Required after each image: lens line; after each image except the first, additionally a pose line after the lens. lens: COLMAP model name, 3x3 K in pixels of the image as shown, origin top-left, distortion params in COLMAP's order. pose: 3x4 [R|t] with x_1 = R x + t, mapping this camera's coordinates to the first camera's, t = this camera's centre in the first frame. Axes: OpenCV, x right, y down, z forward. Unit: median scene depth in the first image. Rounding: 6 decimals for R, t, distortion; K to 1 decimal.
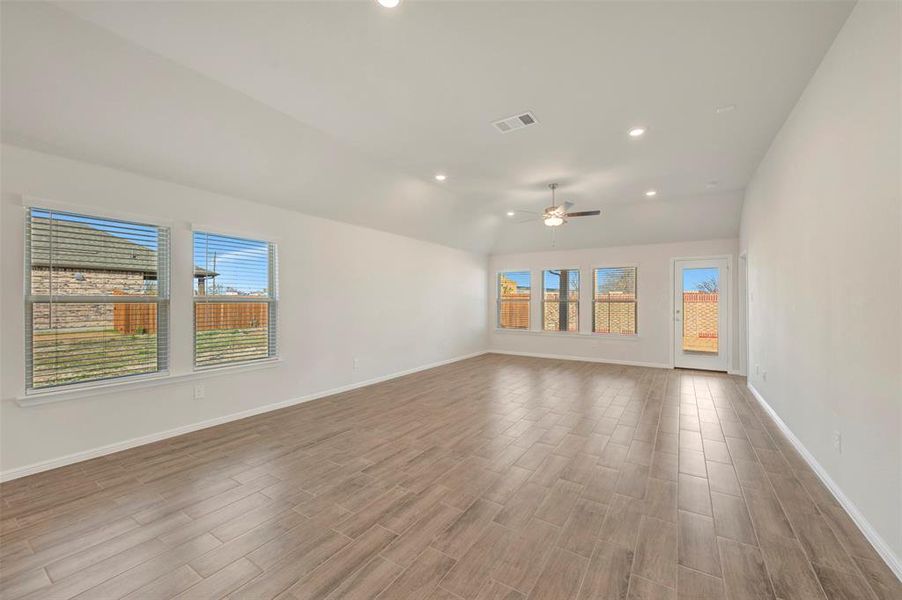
lens RADIAL K [[359.4, 0, 456.6], [0, 359.4, 300.8], [0, 0, 1]] dist [0.004567, 0.000294]
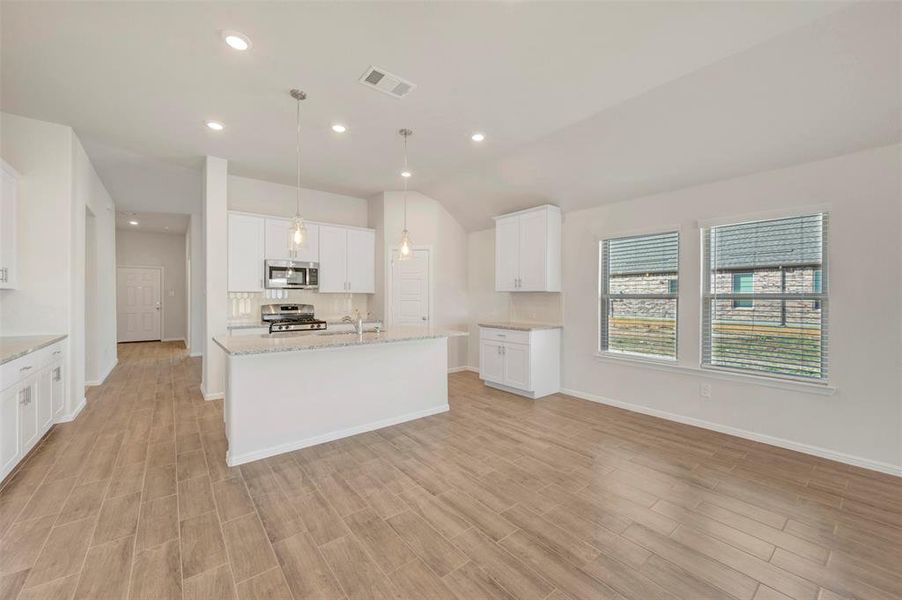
lens RADIAL K [[359.4, 0, 453.8], [0, 359.4, 296.1], [0, 0, 1]] dist [0.004567, 0.000294]
pose [[-0.339130, -0.003647, -0.940732, 0.308115], [0.000367, 0.999992, -0.004009, 0.000588], [0.940739, -0.001705, -0.339126, 0.480074]]
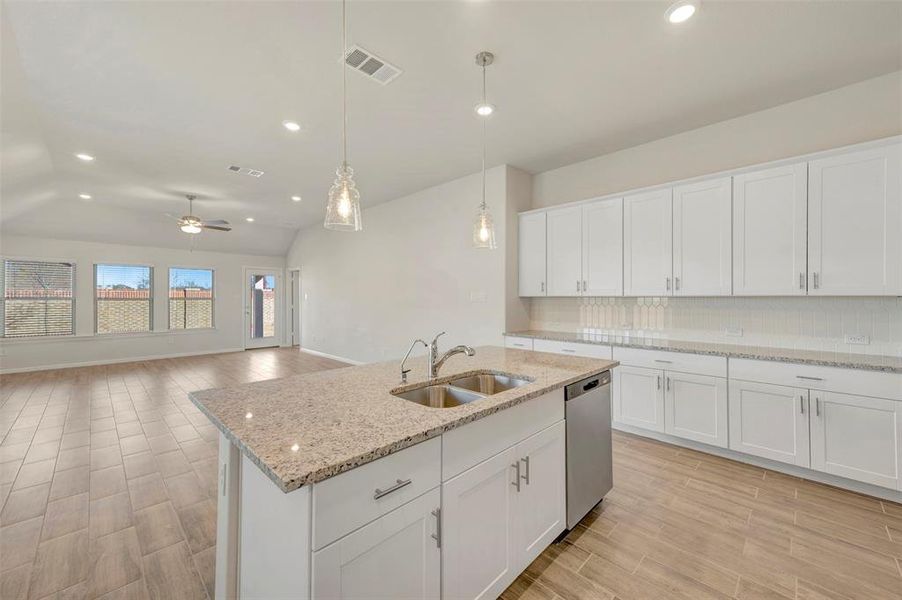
lens RADIAL K [[354.2, 0, 454.5], [0, 354.2, 295.2], [0, 0, 1]] dist [0.022903, -0.000230]
pose [[0.222981, 0.003875, 0.974815, -0.681967], [-0.001928, 0.999992, -0.003534, -0.012831], [-0.974821, -0.001092, 0.222987, -0.052696]]
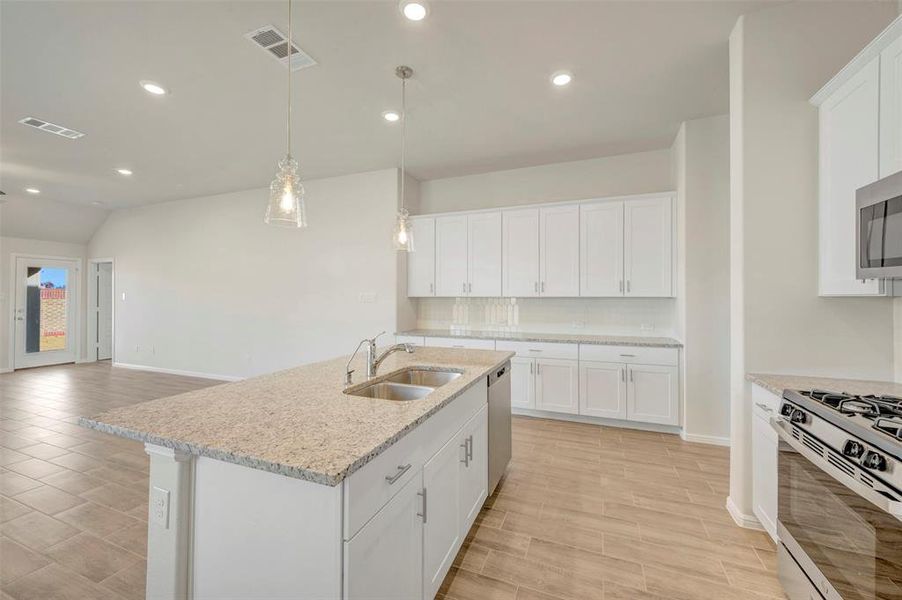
lens RADIAL K [[359.4, 0, 452.4], [0, 359.4, 292.0], [0, 0, 1]] dist [0.004567, 0.000294]
pose [[-0.167418, 0.013280, 0.985797, -0.719241], [-0.004147, 0.999891, -0.014174, -0.012919], [-0.985877, -0.006461, -0.167345, 0.035077]]
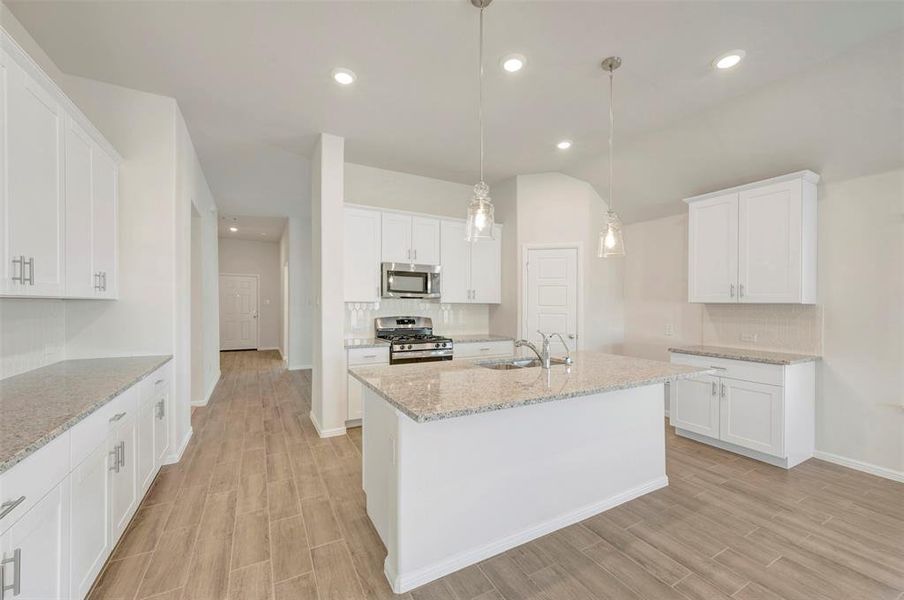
lens RADIAL K [[360.2, 0, 455.7], [0, 360.2, 306.4], [0, 0, 1]] dist [0.004567, 0.000294]
pose [[-0.487367, 0.001227, -0.873197, 0.173181], [-0.005216, 0.999977, 0.004316, -0.010109], [0.873182, 0.006658, -0.487349, 0.184233]]
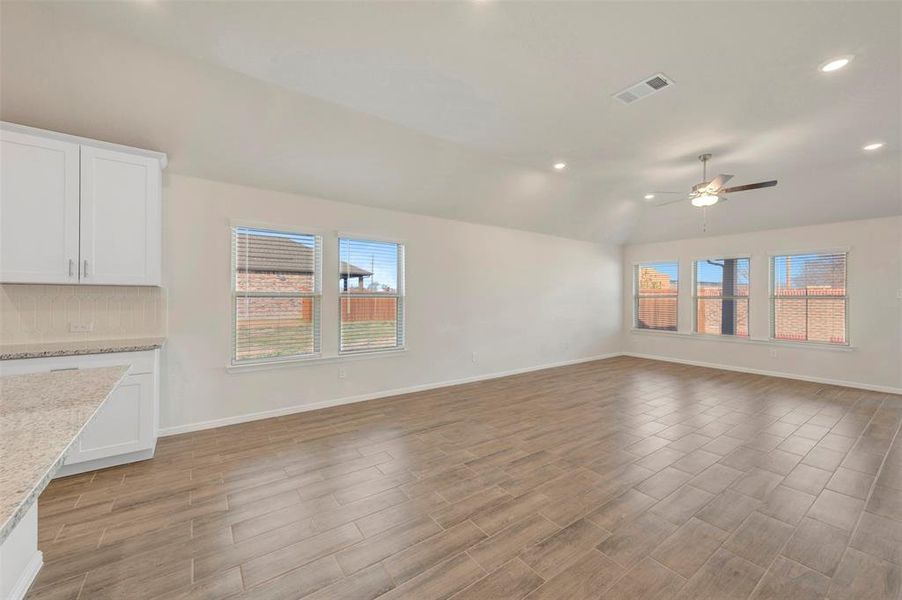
lens RADIAL K [[359.4, 0, 451.9], [0, 359.4, 296.6], [0, 0, 1]] dist [0.004567, 0.000294]
pose [[0.928398, 0.002889, -0.371577, 0.042500], [-0.002914, 0.999996, 0.000494, 0.000169], [0.371576, 0.000624, 0.928402, 0.022730]]
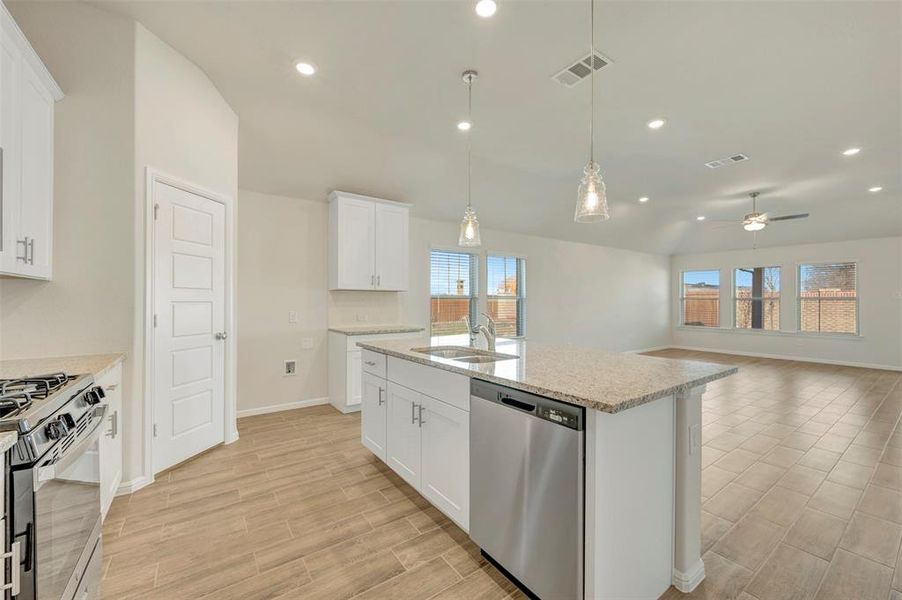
lens RADIAL K [[359.4, 0, 458.8], [0, 359.4, 301.7], [0, 0, 1]] dist [0.004567, 0.000294]
pose [[0.926956, 0.000563, -0.375169, -0.170646], [0.000607, 0.999995, 0.003000, 0.009066], [0.375169, -0.003008, 0.926952, -0.403911]]
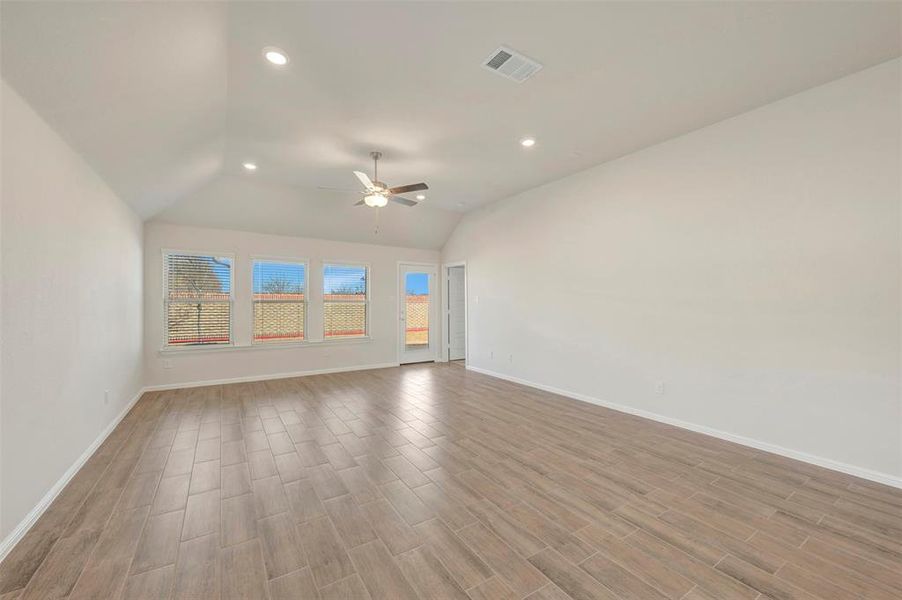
lens RADIAL K [[359.4, 0, 459.6], [0, 359.4, 301.5], [0, 0, 1]] dist [0.004567, 0.000294]
pose [[0.412555, -0.001298, 0.910932, -0.394164], [-0.001198, 0.999997, 0.001968, -0.004034], [-0.910932, -0.001903, 0.412552, 0.548884]]
